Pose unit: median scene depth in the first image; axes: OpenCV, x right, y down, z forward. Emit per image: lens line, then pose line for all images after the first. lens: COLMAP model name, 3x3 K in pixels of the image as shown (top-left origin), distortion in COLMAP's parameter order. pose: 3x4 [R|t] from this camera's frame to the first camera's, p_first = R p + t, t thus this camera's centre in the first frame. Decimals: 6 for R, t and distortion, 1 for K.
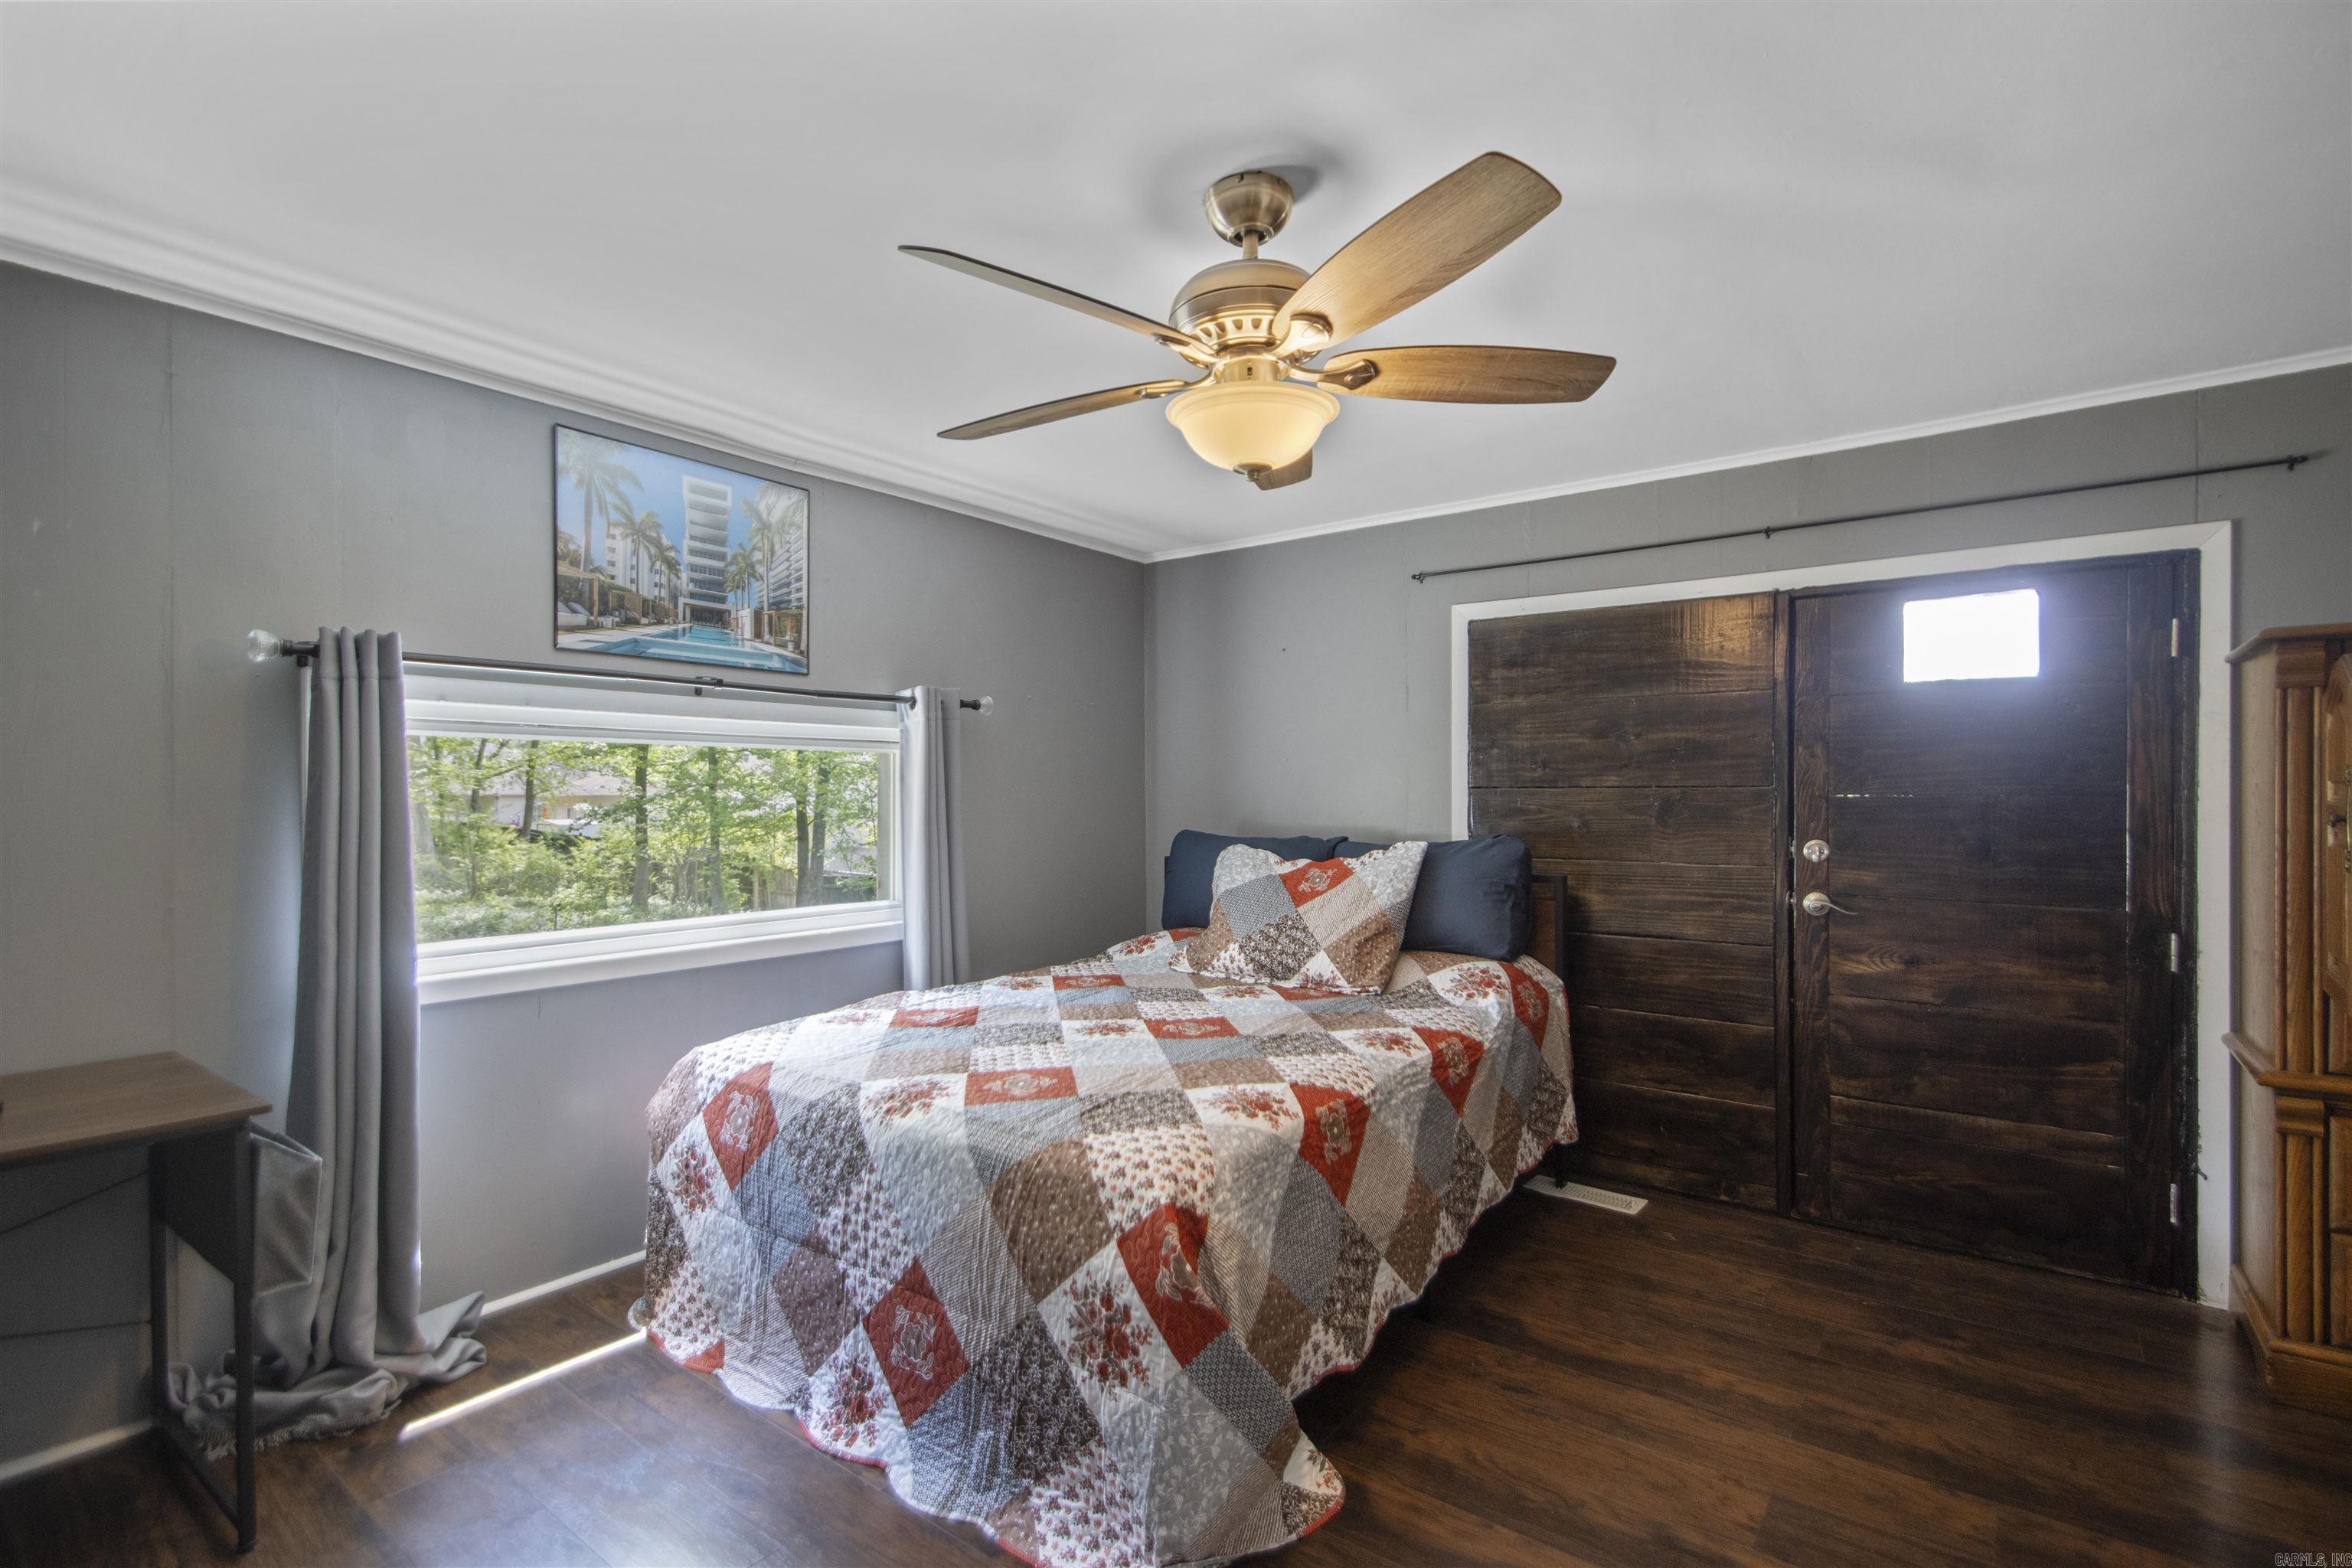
lens RADIAL K [[1096.2, 0, 1201.7], [0, 1096.2, 797.0], [0, 0, 1]] dist [0.046304, -0.018904]
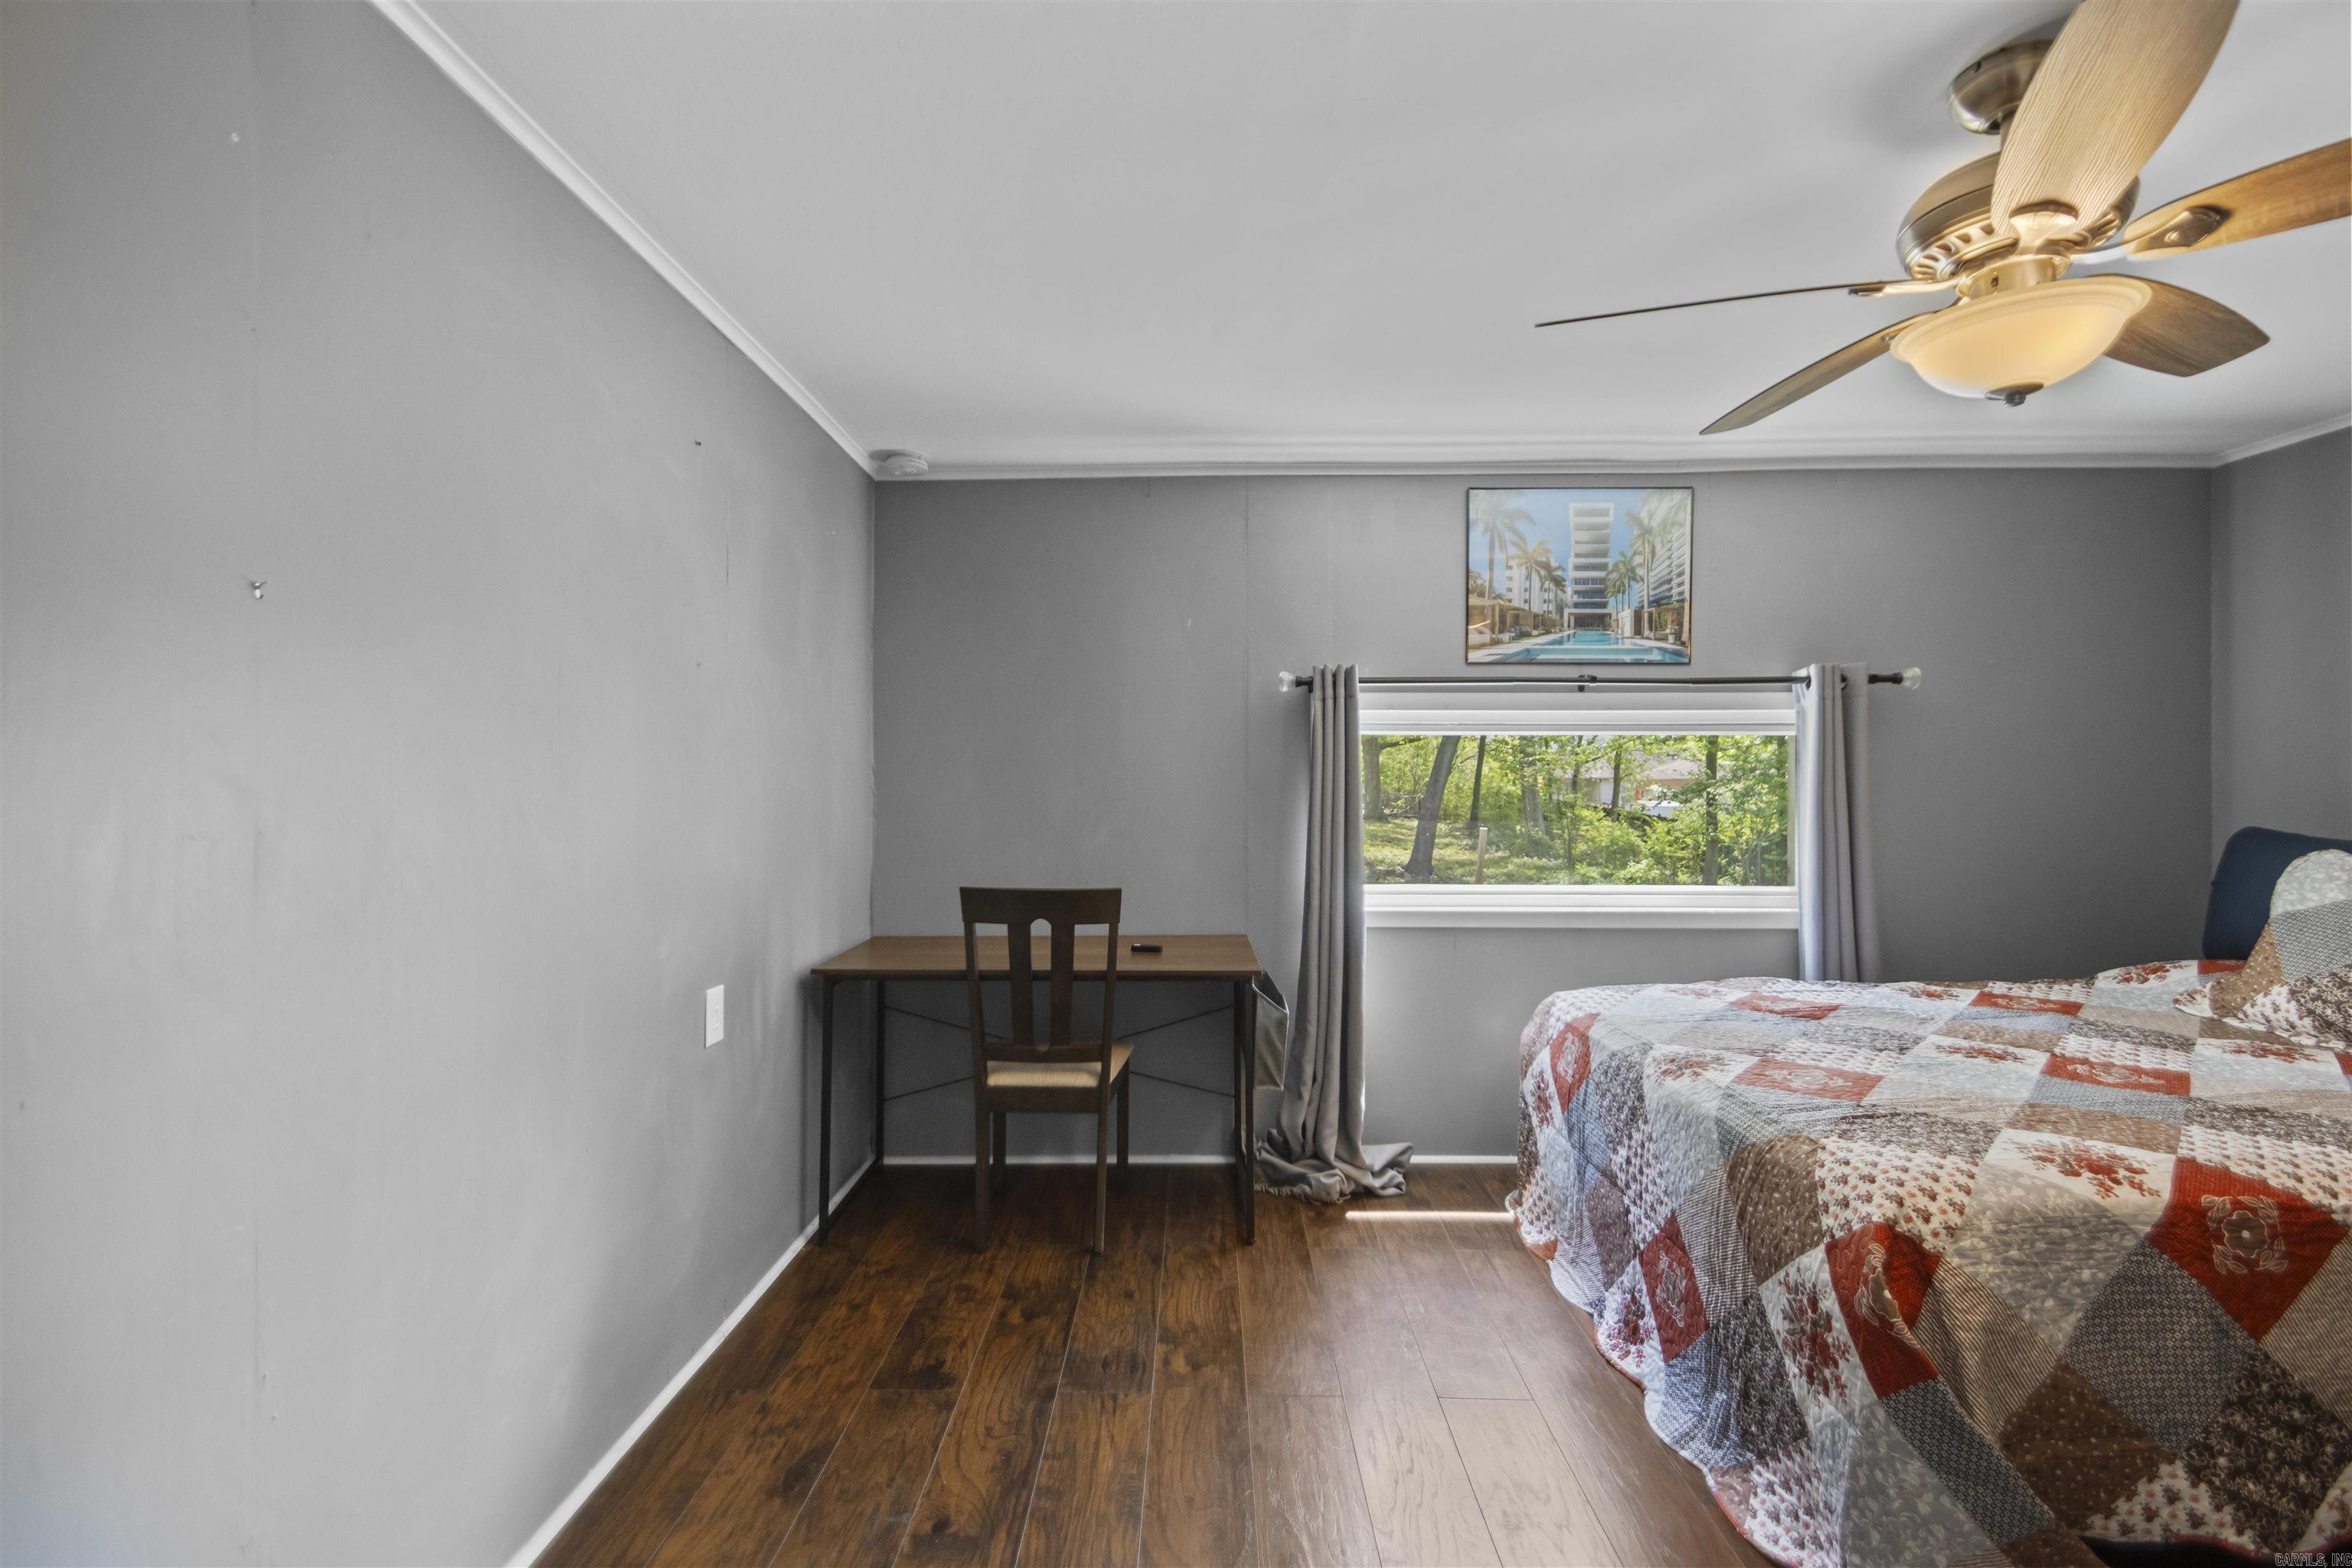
lens RADIAL K [[1096.2, 0, 1185.1], [0, 1096.2, 786.4], [0, 0, 1]] dist [0.046304, -0.018904]
pose [[0.593240, 0.007017, -0.804995, 0.265825], [-0.002391, 0.999973, 0.006955, -0.000307], [0.805022, -0.002201, 0.593240, -0.013436]]
